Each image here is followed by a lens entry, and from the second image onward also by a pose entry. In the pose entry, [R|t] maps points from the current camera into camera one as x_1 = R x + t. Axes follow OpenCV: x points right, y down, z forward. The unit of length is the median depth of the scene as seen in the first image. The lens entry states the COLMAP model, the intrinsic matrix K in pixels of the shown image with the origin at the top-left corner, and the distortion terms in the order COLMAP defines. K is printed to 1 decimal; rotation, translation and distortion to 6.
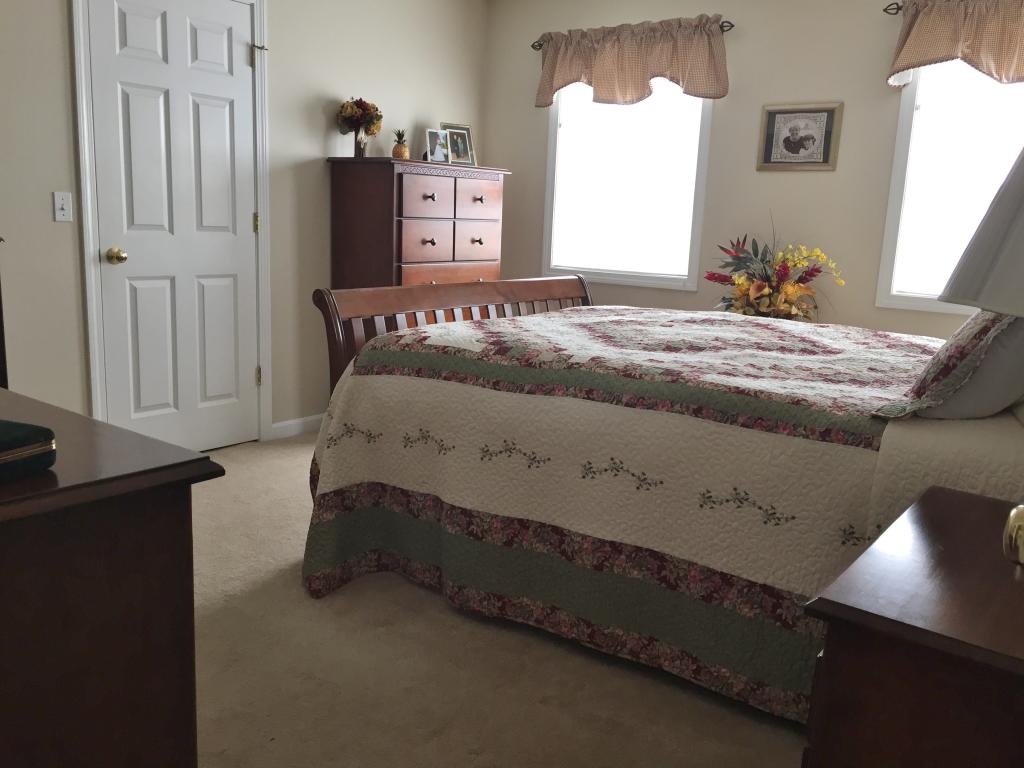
lens RADIAL K [[876.4, 0, 511.6], [0, 876.4, 386.0], [0, 0, 1]] dist [0.076248, -0.090766]
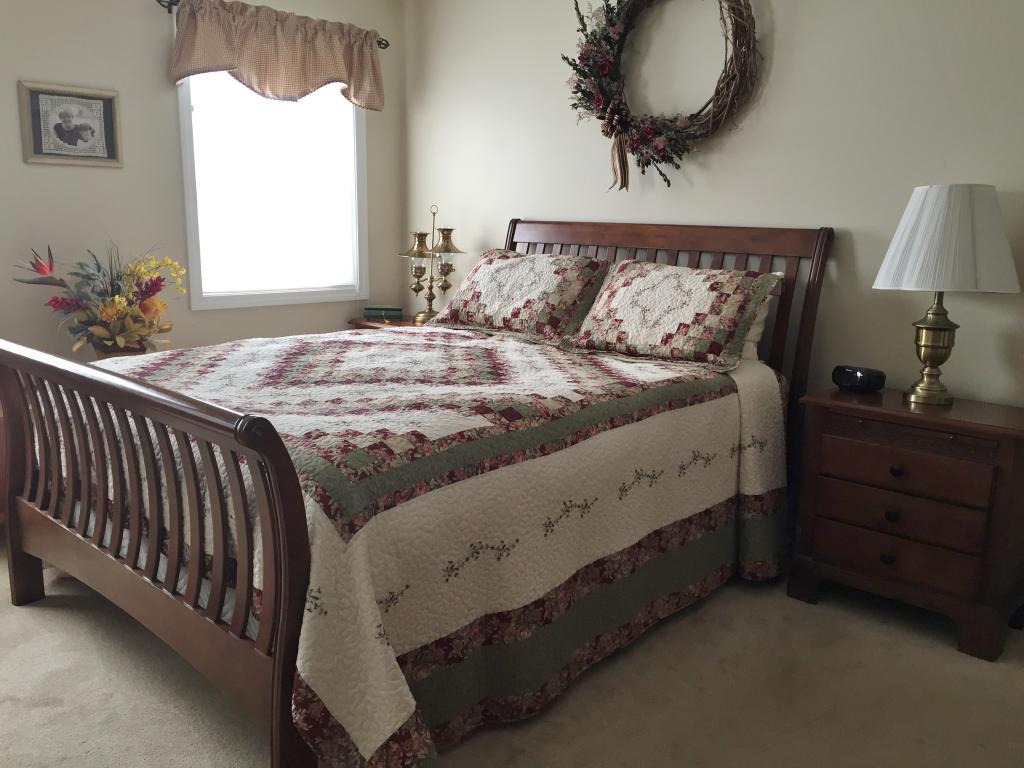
lens RADIAL K [[876.4, 0, 512.1], [0, 876.4, 382.5], [0, 0, 1]] dist [0.076248, -0.090766]
pose [[0.108244, -0.228419, 0.967527, -0.512106], [0.177070, 0.962112, 0.207331, -0.152136], [-0.978228, 0.148877, 0.144589, 0.522436]]
